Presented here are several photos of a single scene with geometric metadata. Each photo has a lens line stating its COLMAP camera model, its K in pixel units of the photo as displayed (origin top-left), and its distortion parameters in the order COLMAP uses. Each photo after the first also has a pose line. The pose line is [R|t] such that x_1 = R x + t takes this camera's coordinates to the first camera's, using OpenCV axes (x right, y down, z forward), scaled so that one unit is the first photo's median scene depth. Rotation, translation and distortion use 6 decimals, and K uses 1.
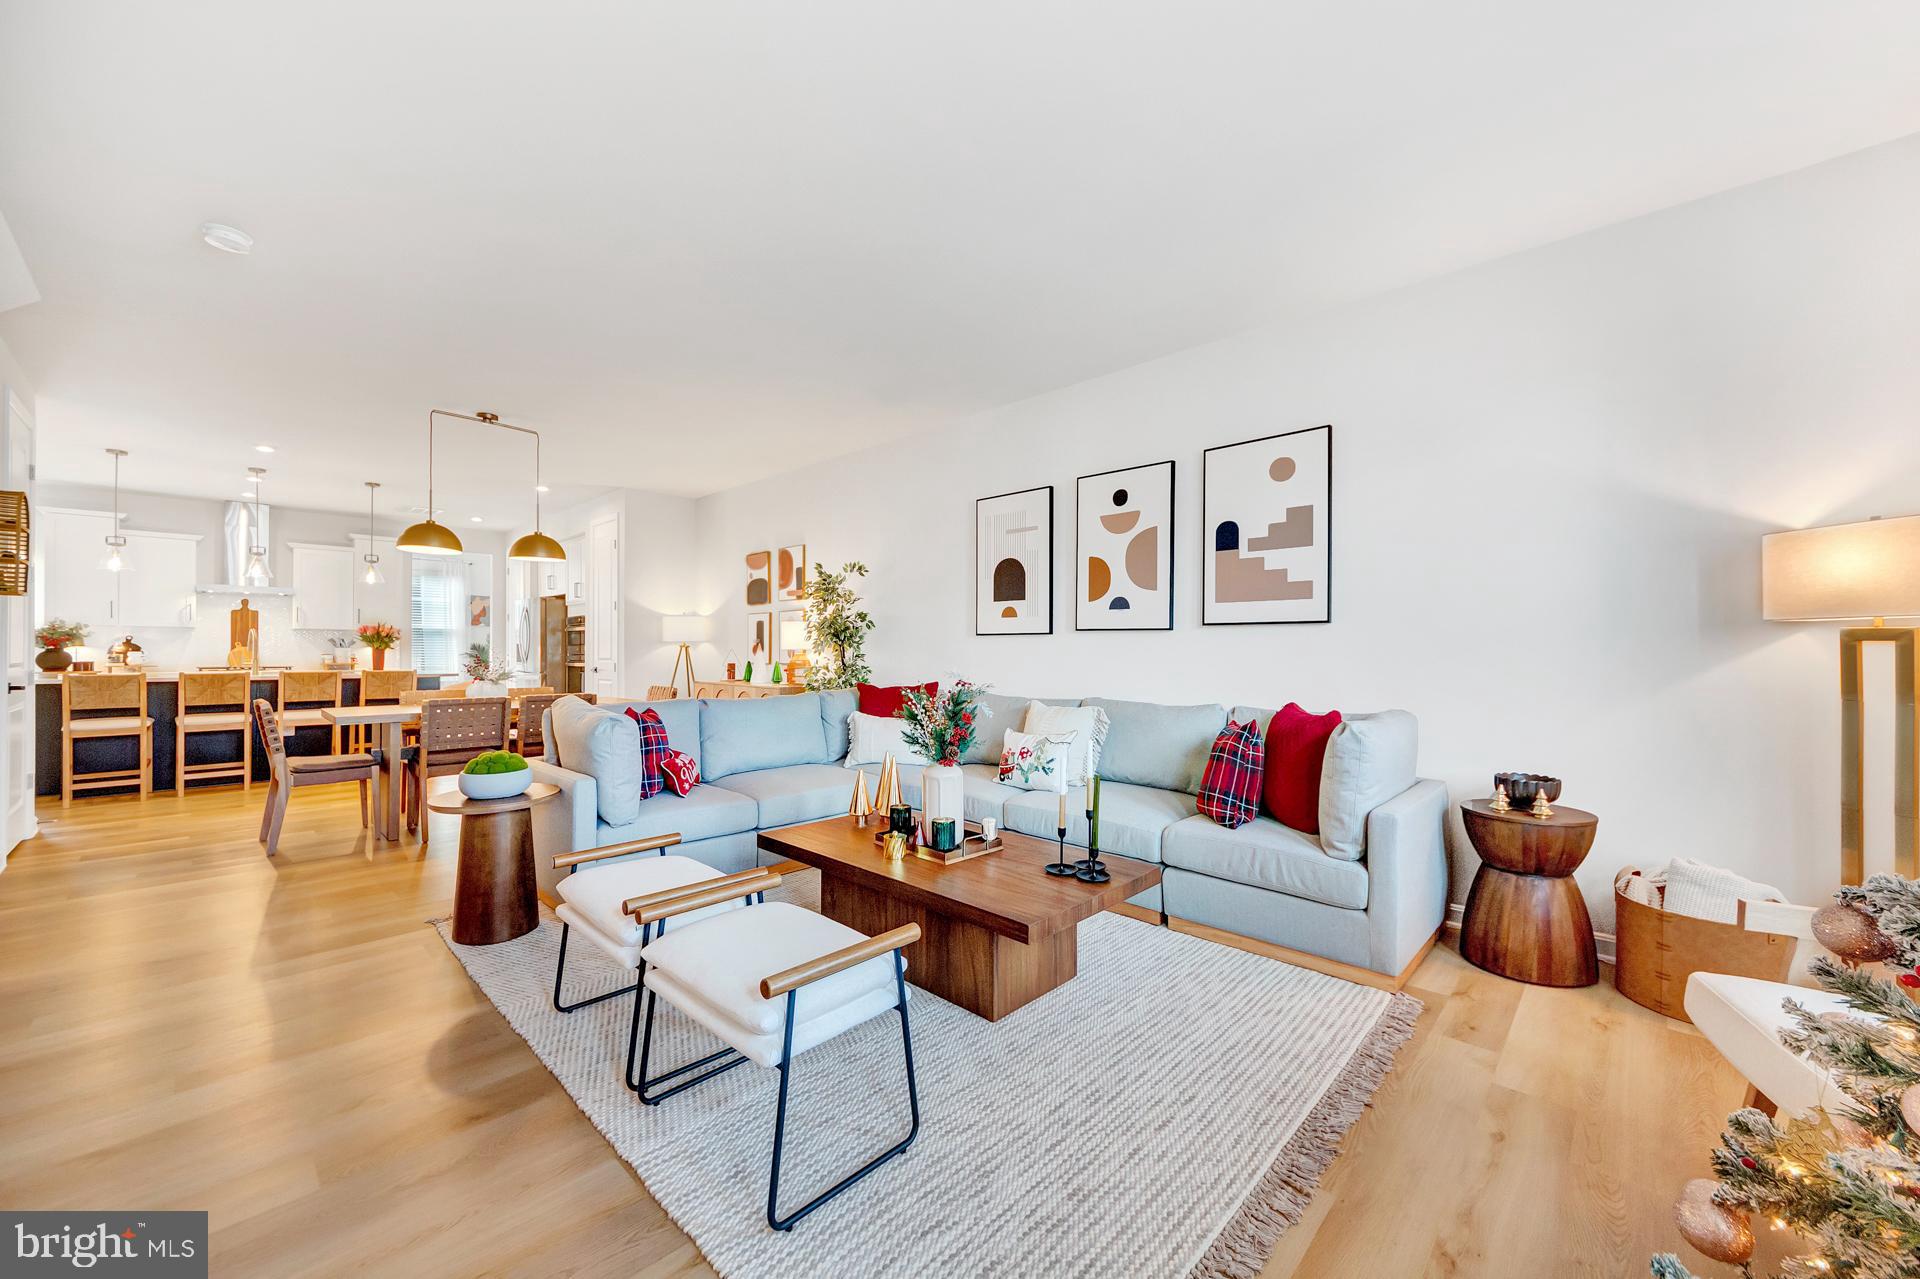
lens RADIAL K [[706.4, 0, 960.3], [0, 706.4, 644.3], [0, 0, 1]] dist [0.000886, -0.007623]
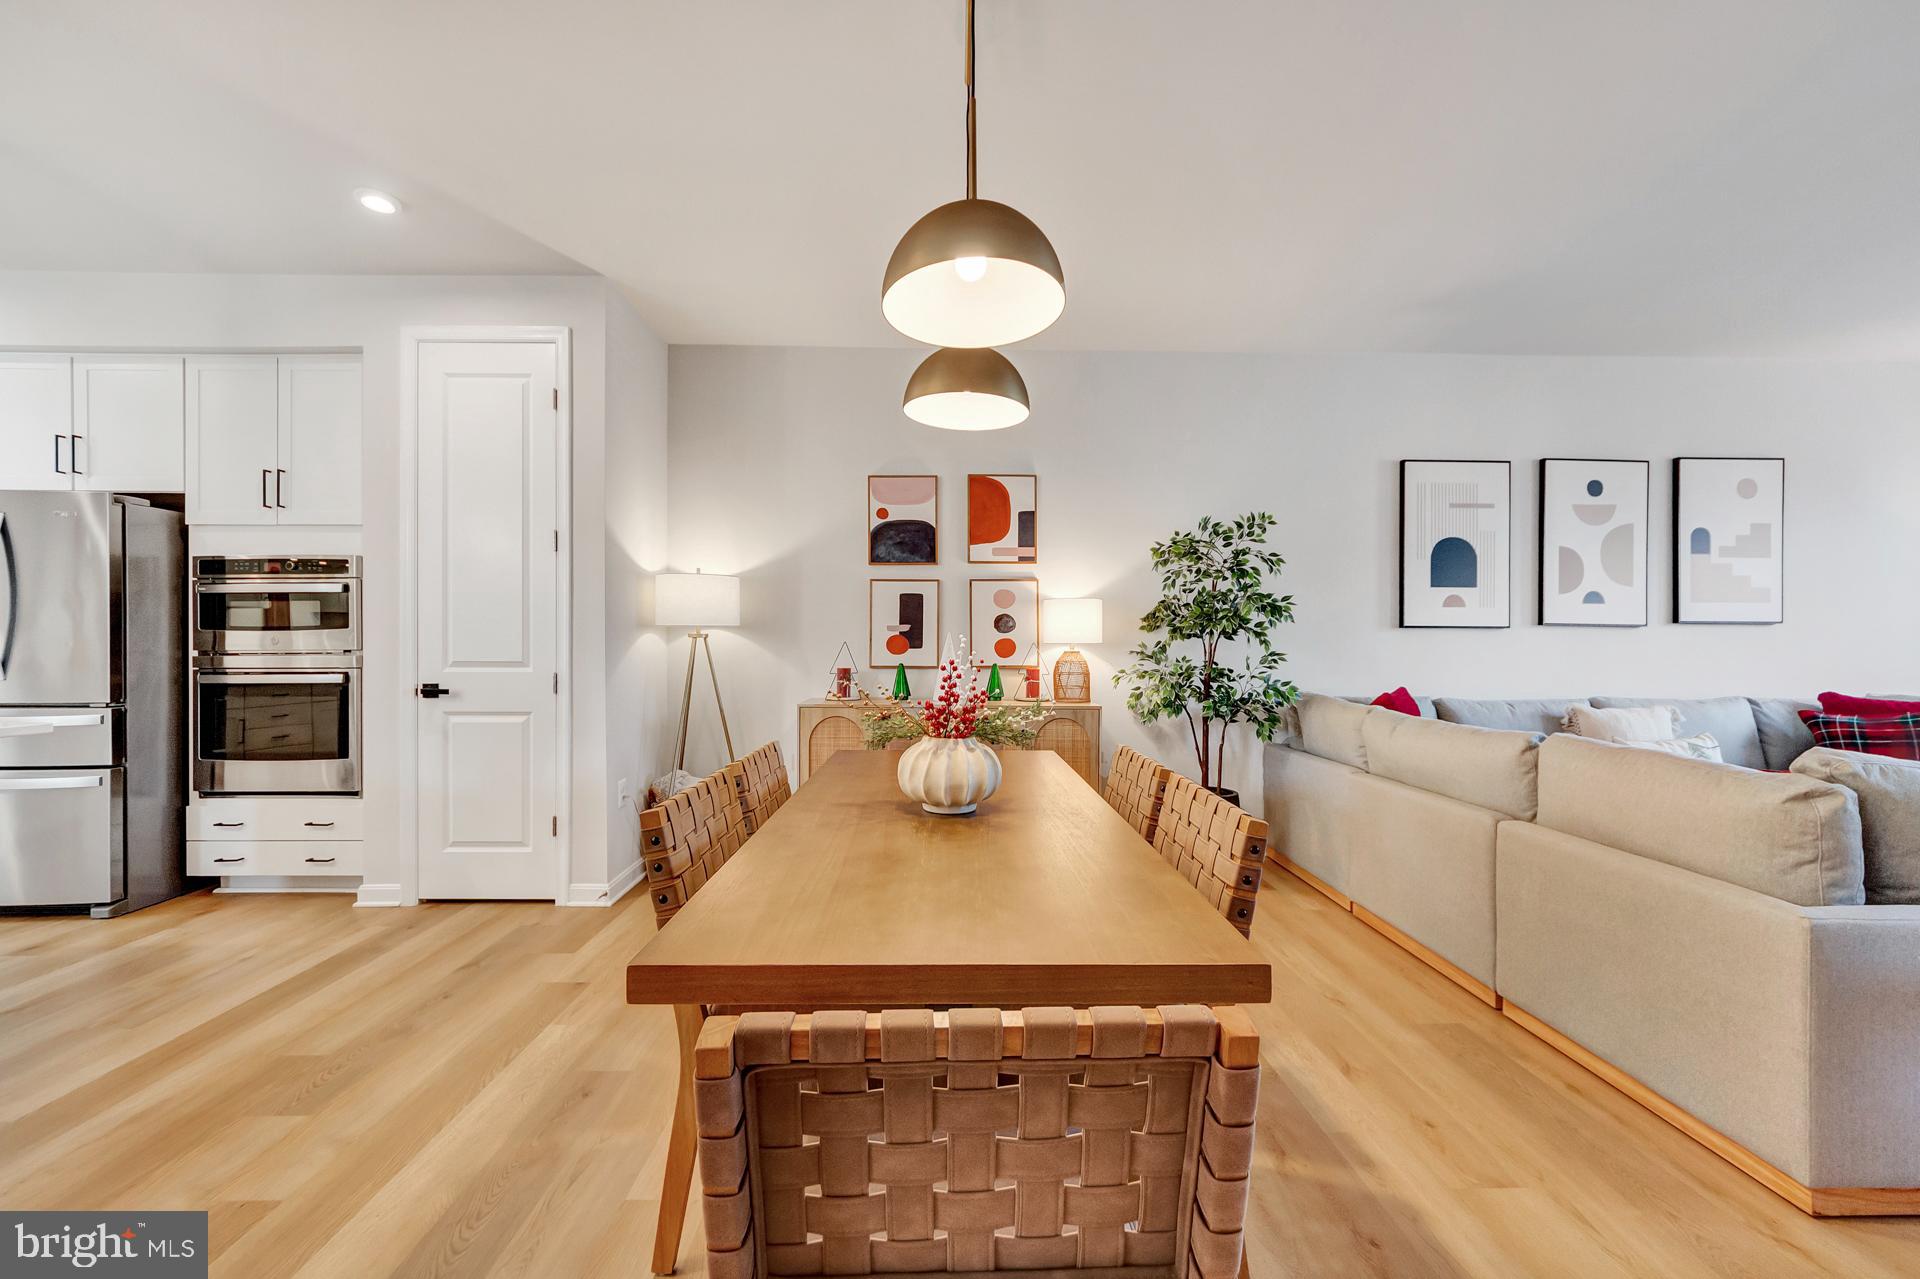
lens RADIAL K [[743.1, 0, 948.0], [0, 743.1, 645.4], [0, 0, 1]] dist [-0.002487, -0.000264]
pose [[0.717657, -0.002064, 0.696394, -1.343817], [-0.009026, 0.999884, 0.012266, 0.003671], [-0.696339, -0.015089, 0.717555, 1.063222]]
